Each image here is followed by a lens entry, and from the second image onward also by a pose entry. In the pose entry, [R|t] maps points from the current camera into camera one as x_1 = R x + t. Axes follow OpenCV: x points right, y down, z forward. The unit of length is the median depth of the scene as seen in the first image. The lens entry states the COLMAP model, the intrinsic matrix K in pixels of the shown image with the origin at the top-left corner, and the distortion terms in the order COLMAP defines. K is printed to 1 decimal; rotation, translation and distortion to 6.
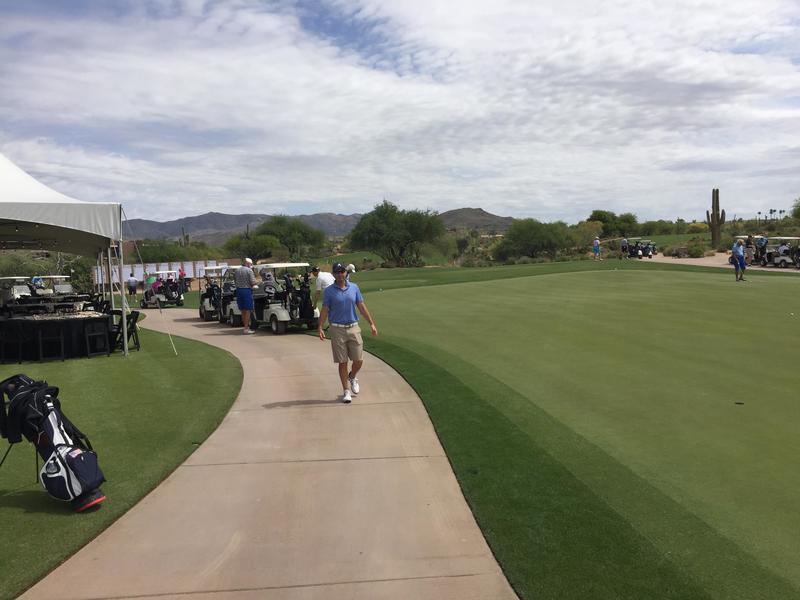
lens RADIAL K [[691.4, 0, 400.0], [0, 691.4, 295.7], [0, 0, 1]] dist [0.056120, -0.003235]
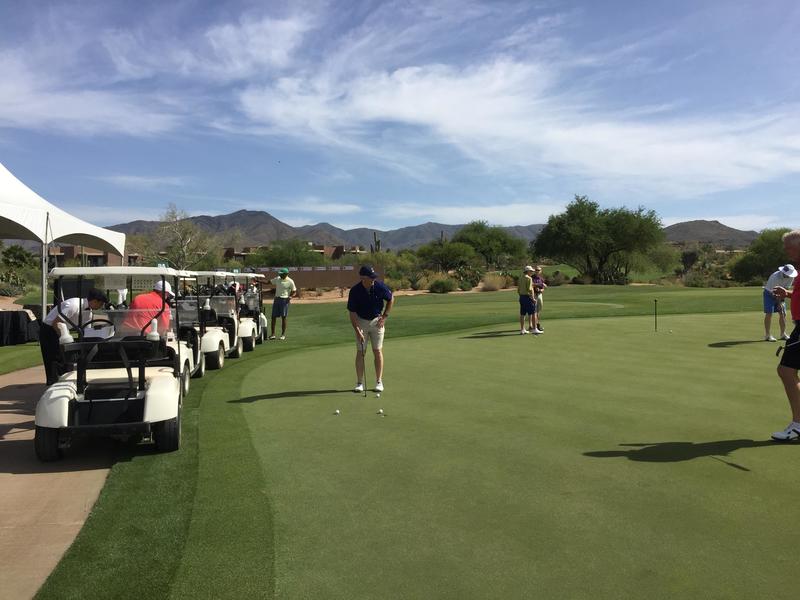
lens RADIAL K [[691.4, 0, 400.0], [0, 691.4, 295.7], [0, 0, 1]] dist [0.056120, -0.003235]
pose [[0.953068, 0.047715, -0.298972, 0.013865], [-0.052412, 0.998596, -0.007708, -0.006646], [0.298185, 0.023016, 0.954231, 0.126138]]
